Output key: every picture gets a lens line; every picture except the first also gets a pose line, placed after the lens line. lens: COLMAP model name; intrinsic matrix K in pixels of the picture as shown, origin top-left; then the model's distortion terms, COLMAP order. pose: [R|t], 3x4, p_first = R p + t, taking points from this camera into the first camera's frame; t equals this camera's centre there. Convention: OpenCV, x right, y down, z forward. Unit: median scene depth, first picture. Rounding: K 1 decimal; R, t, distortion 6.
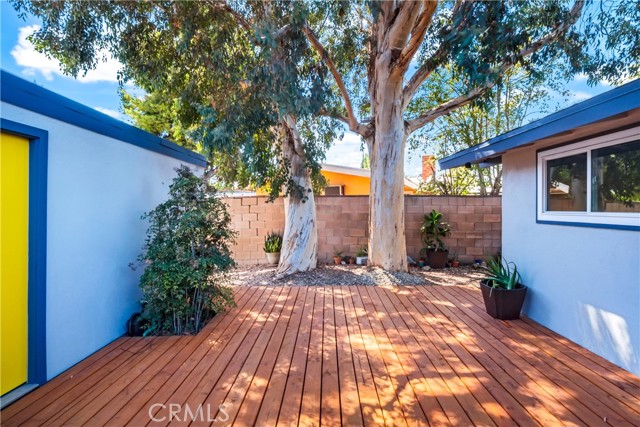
lens RADIAL K [[301.4, 0, 324.5], [0, 301.4, 209.8], [0, 0, 1]] dist [-0.017419, -0.000102]
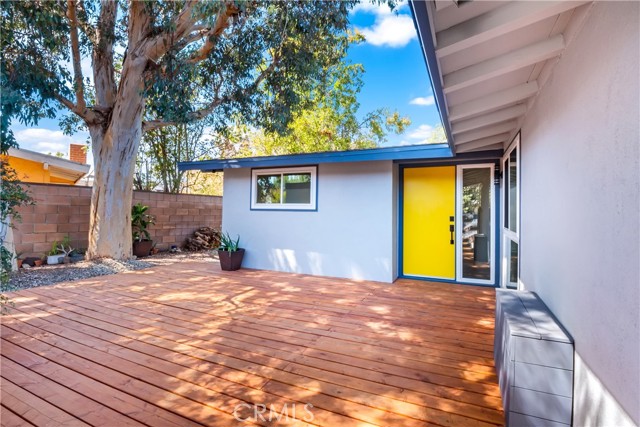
lens RADIAL K [[301.4, 0, 321.7], [0, 301.4, 212.0], [0, 0, 1]] dist [-0.017419, -0.000102]
pose [[0.435716, 0.003921, 0.900076, -0.731859], [-0.012329, 0.999923, 0.001612, 0.049839], [-0.900000, -0.011799, 0.435730, -0.136216]]
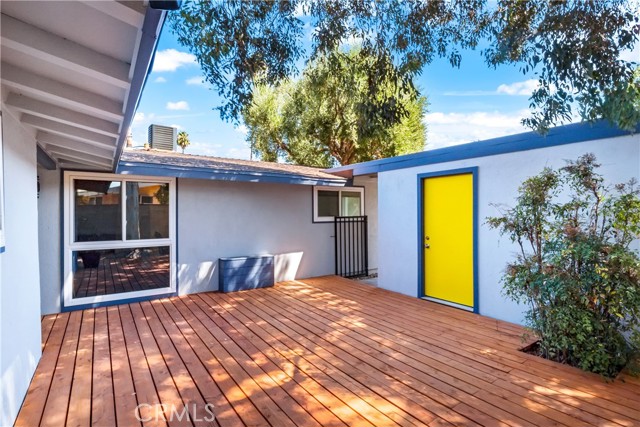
lens RADIAL K [[301.4, 0, 321.6], [0, 301.4, 210.5], [0, 0, 1]] dist [-0.017419, -0.000102]
pose [[-0.806226, 0.010741, -0.591510, 0.578560], [0.008957, 0.999942, 0.005949, -0.020289], [0.591539, -0.000502, -0.806276, 1.352164]]
